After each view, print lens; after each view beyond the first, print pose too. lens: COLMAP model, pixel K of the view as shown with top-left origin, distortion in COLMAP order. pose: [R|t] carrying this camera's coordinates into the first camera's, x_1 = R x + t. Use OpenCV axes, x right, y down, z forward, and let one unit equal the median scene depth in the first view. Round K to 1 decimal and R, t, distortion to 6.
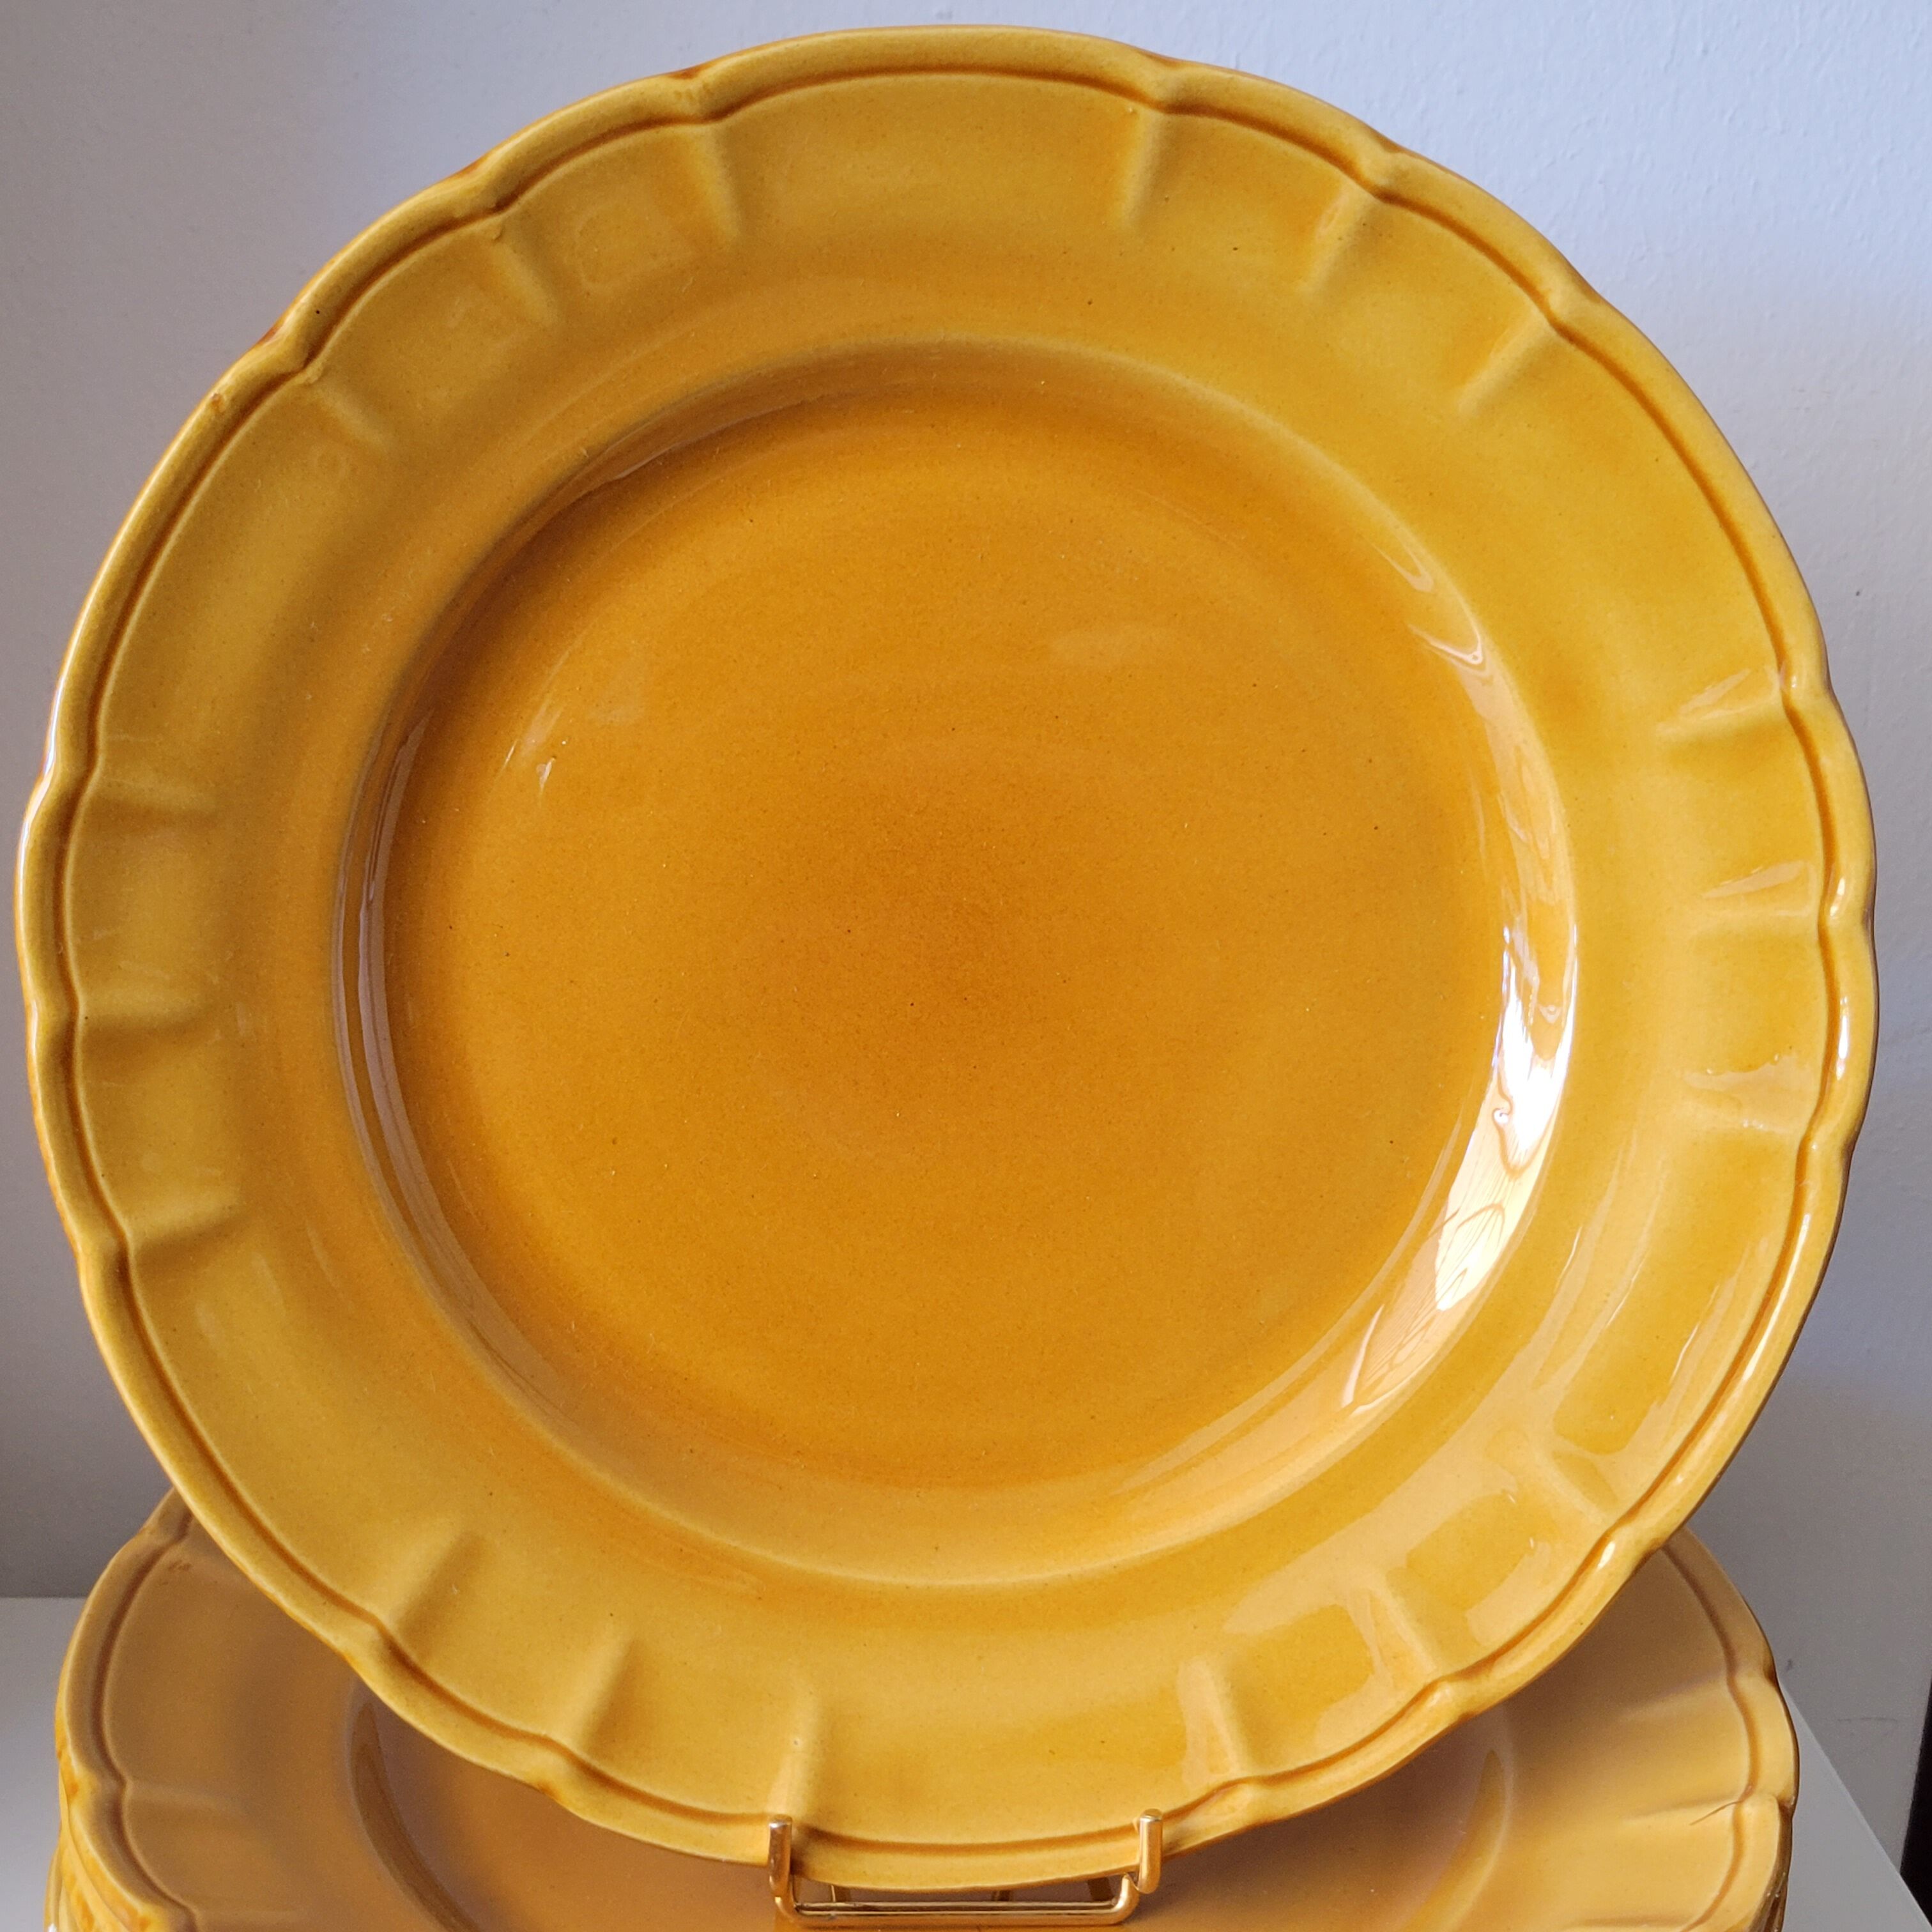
lens RADIAL K [[2942.8, 0, 971.0], [0, 2942.8, 786.1], [0, 0, 1]] dist [0.027678, 0.008235]
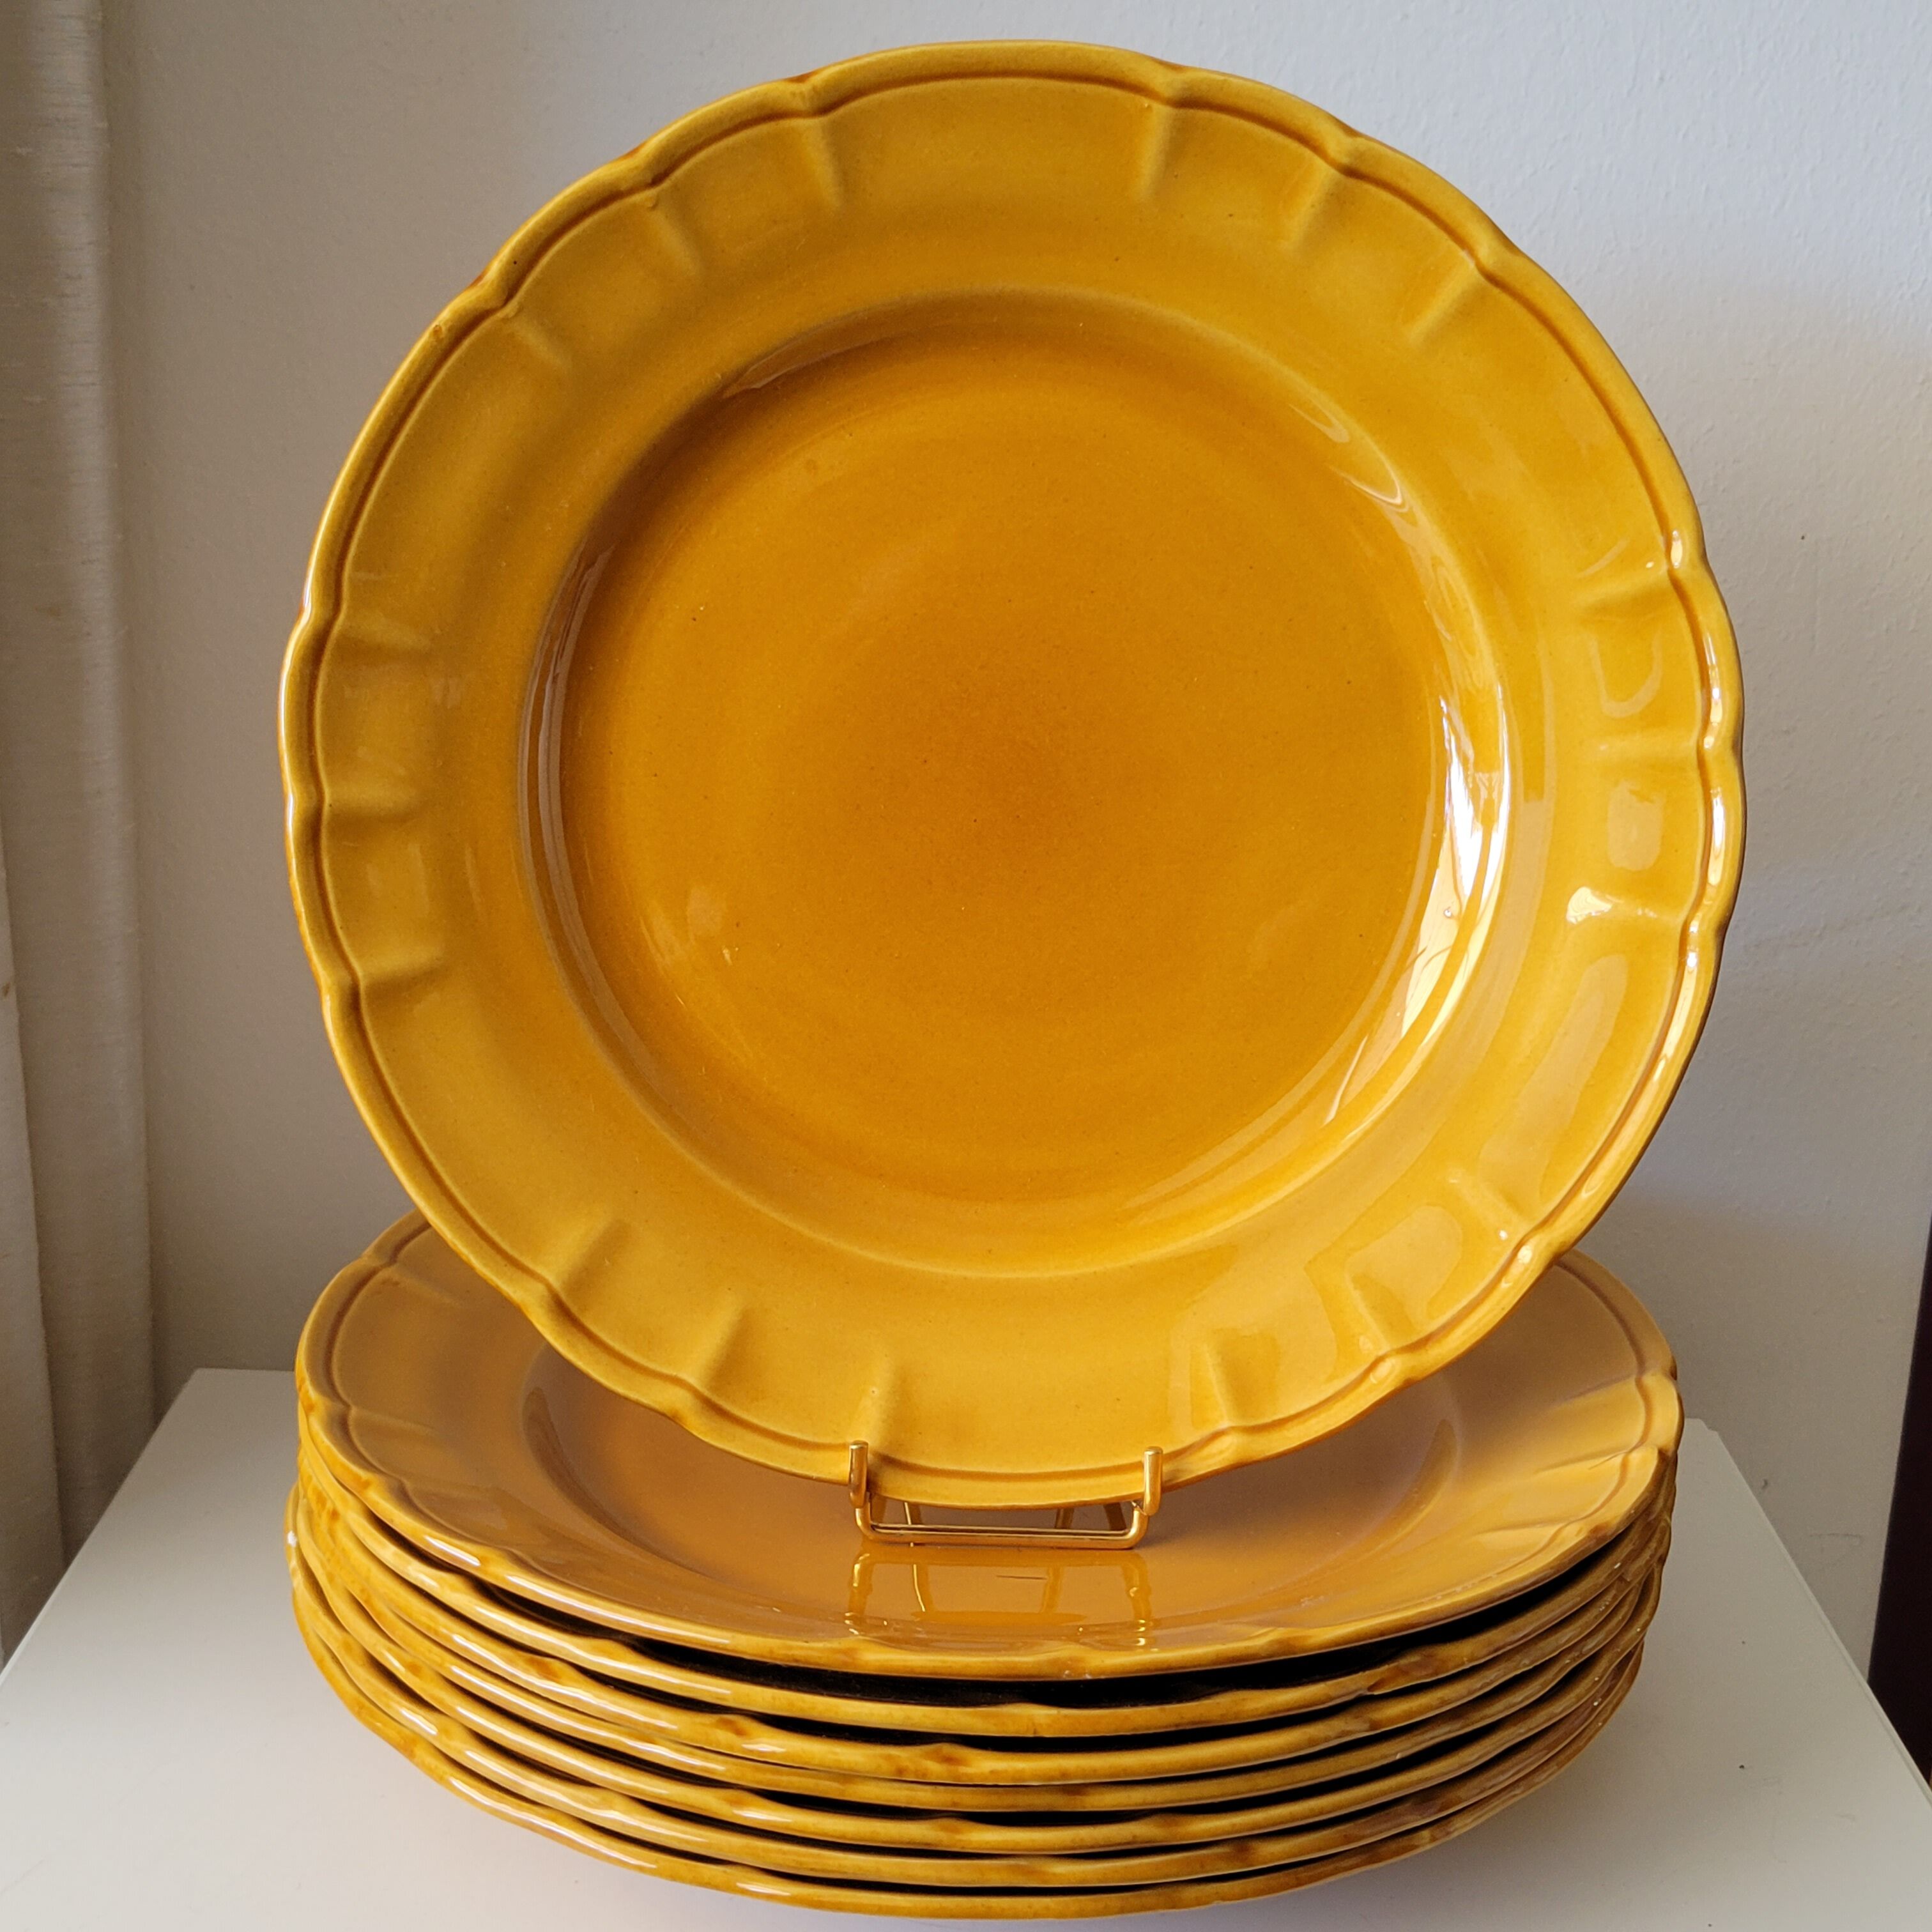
lens RADIAL K [[2942.8, 0, 971.0], [0, 2942.8, 786.1], [0, 0, 1]] dist [0.027678, 0.008235]
pose [[0.998127, 0.006623, -0.060819, 0.057739], [-0.008988, 0.999211, -0.038697, 0.115005], [0.060515, 0.039171, 0.997398, -0.265841]]
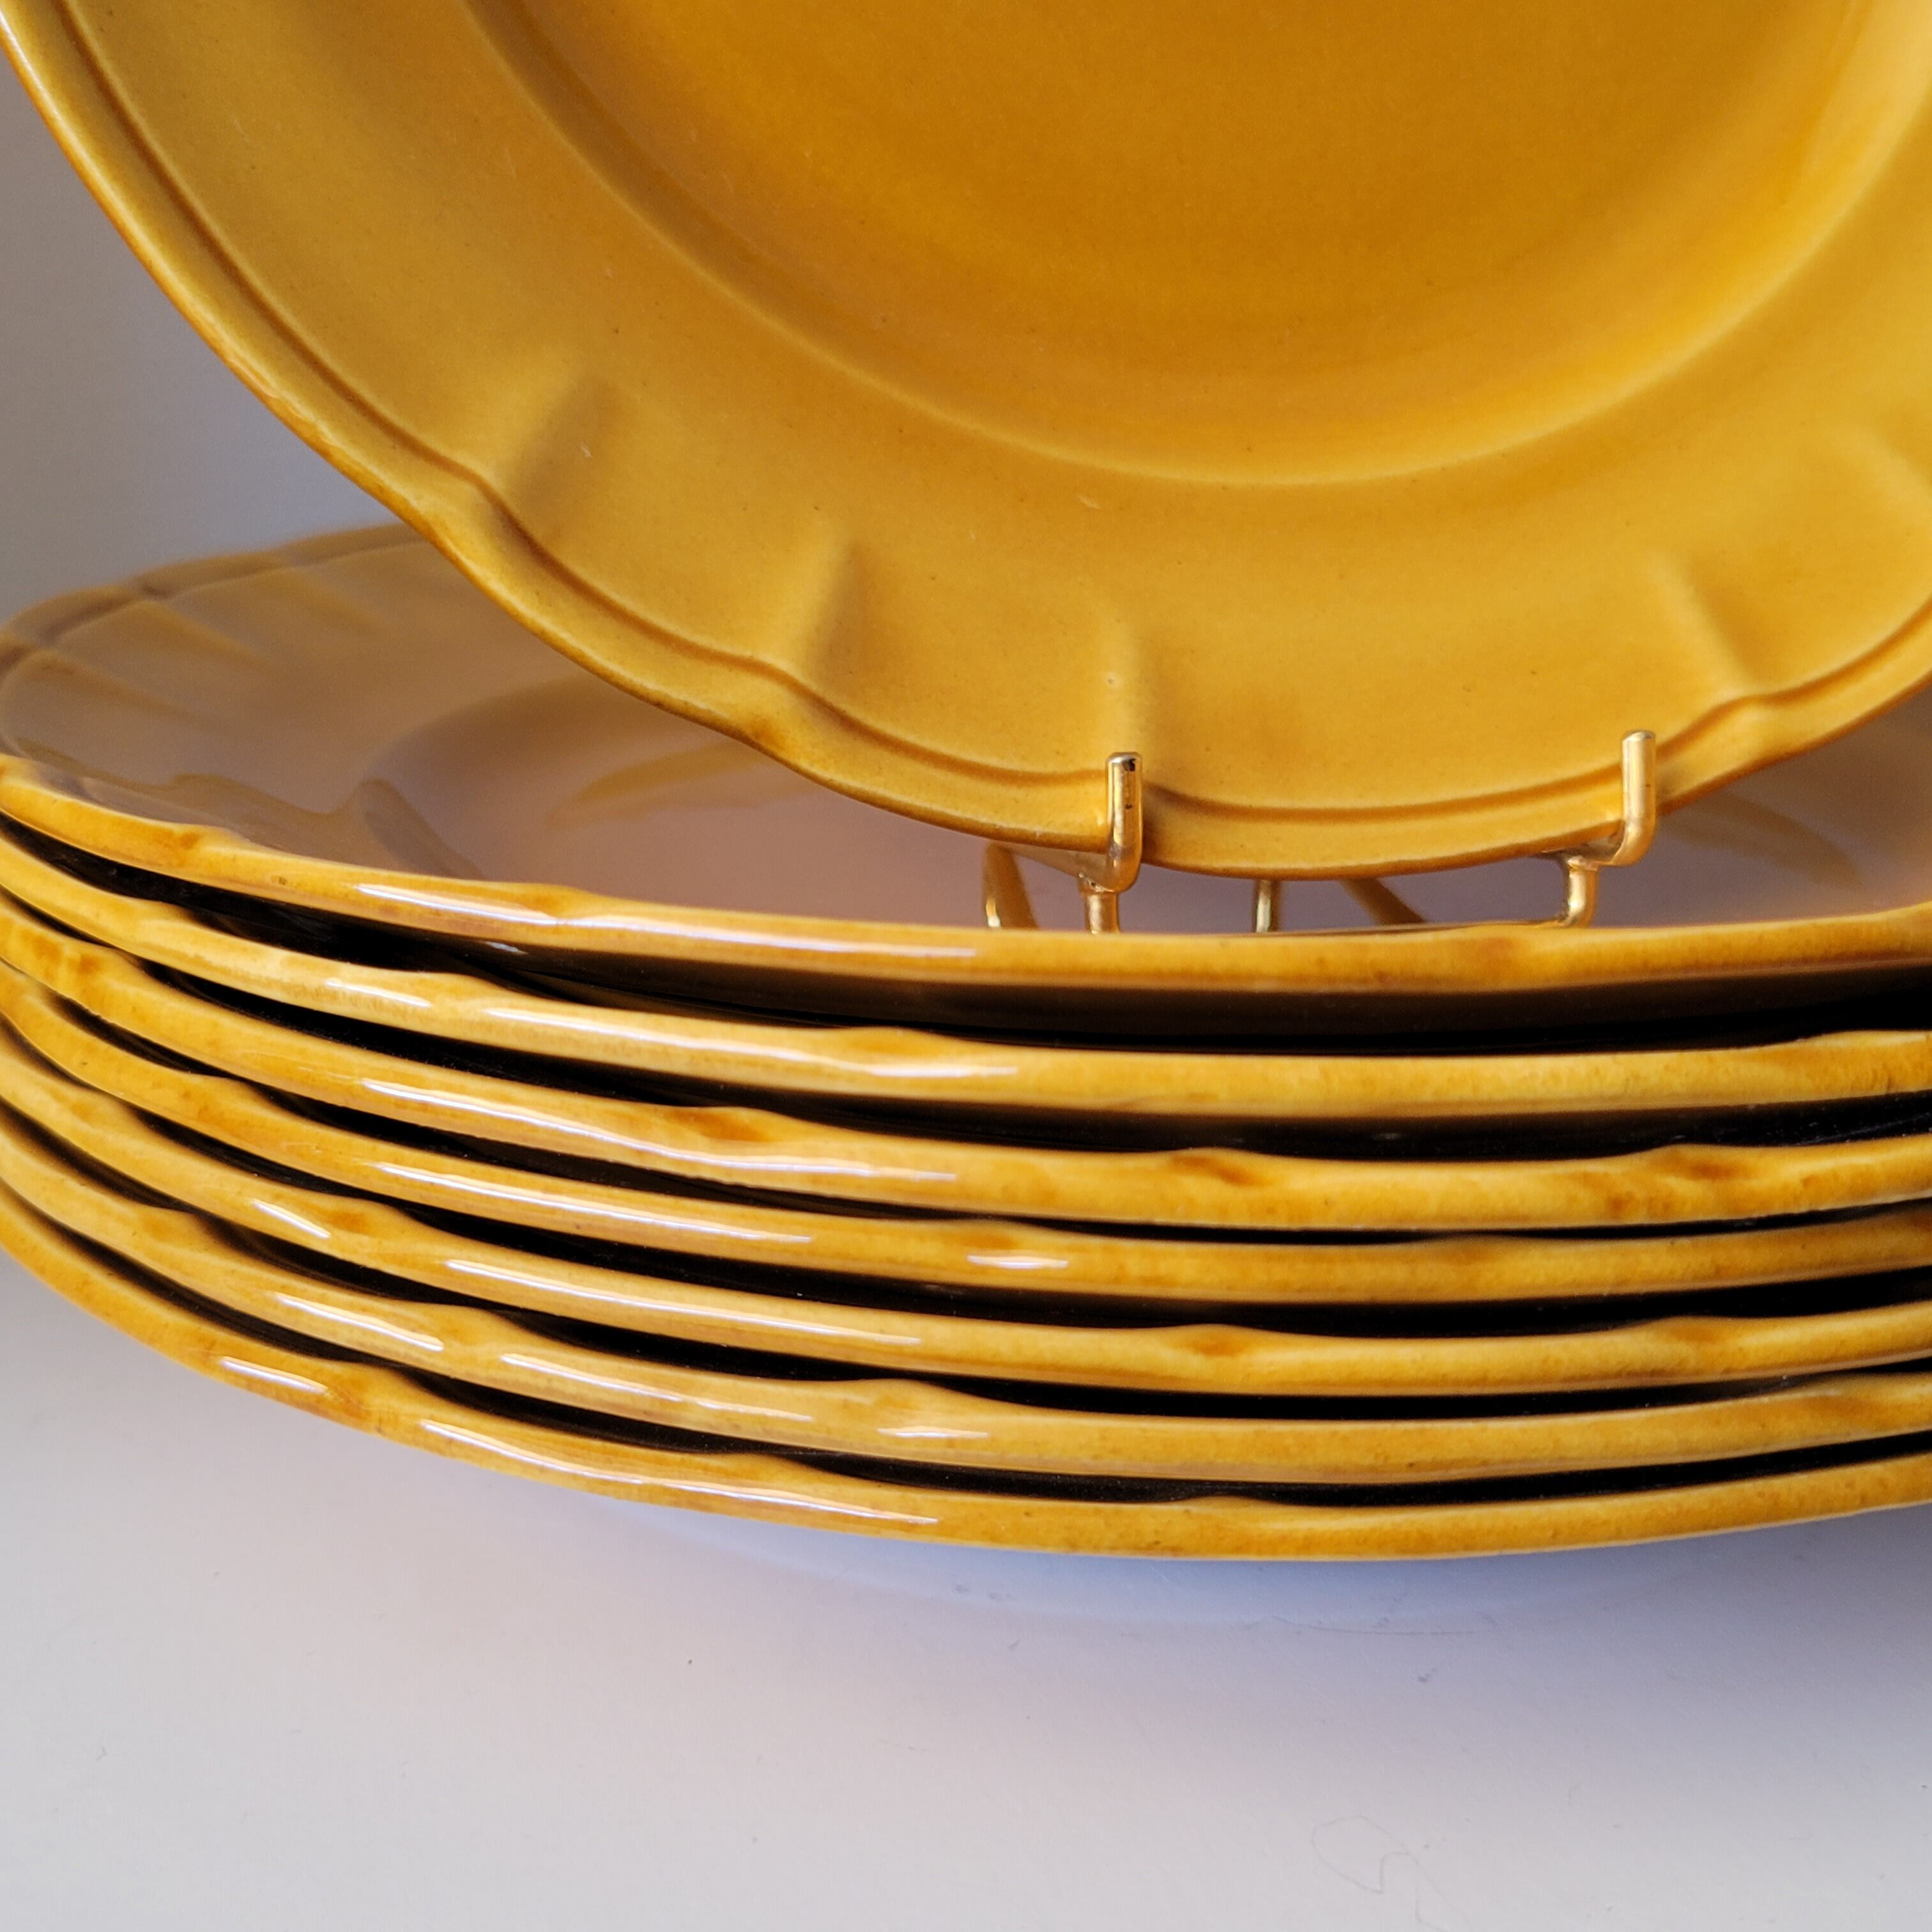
lens RADIAL K [[2942.8, 0, 971.0], [0, 2942.8, 786.1], [0, 0, 1]] dist [0.027678, 0.008235]
pose [[0.976030, -0.063235, 0.208246, -0.230122], [0.075022, 0.995968, -0.049191, 0.381074], [-0.204296, 0.063635, 0.976839, 0.370553]]
